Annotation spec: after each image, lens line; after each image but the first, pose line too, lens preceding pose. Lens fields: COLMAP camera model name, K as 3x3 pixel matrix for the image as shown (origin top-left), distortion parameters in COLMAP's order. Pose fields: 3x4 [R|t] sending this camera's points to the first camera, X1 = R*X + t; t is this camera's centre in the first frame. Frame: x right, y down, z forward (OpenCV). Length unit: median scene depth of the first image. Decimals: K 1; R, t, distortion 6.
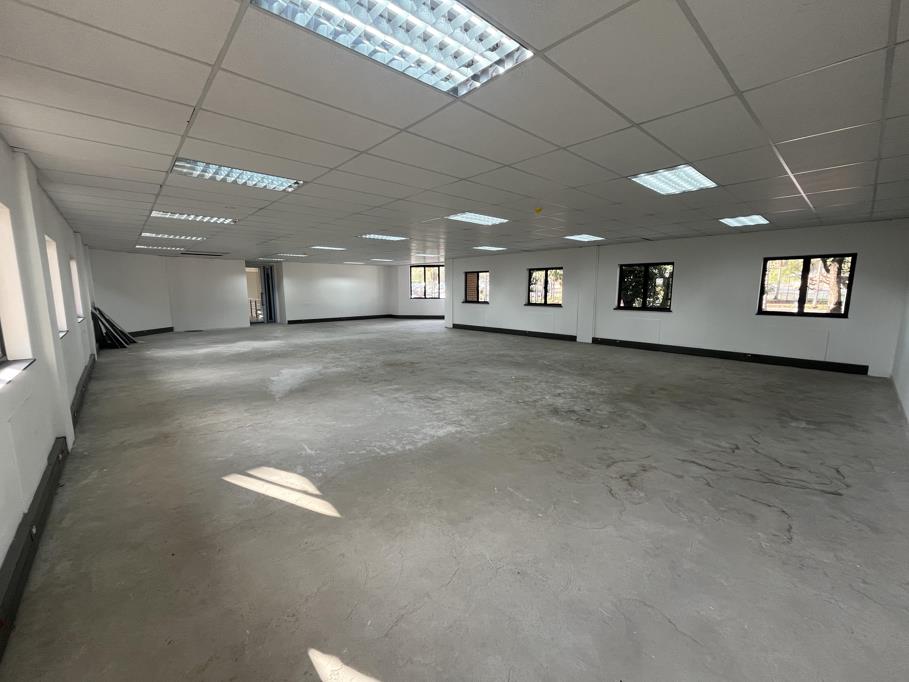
lens RADIAL K [[368.3, 0, 452.7], [0, 368.3, 336.7], [0, 0, 1]] dist [-0.001348, -0.000682]
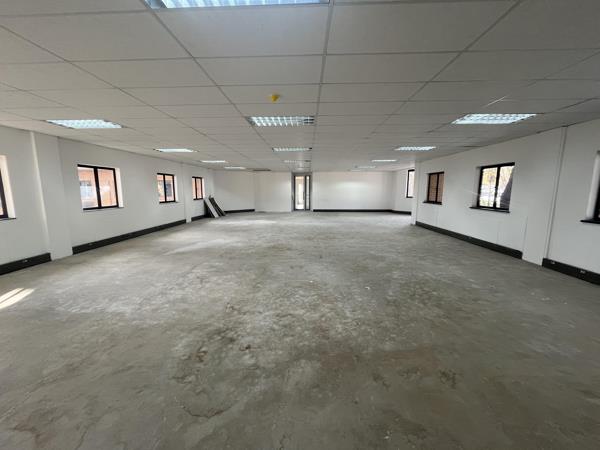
lens RADIAL K [[243.1, 0, 296.6], [0, 243.1, 224.5], [0, 0, 1]] dist [-0.001348, -0.000682]
pose [[0.712382, 0.102942, -0.694201, 0.660212], [-0.093430, 0.994290, 0.051565, -0.077977], [0.695545, 0.028126, 0.717932, 0.609137]]
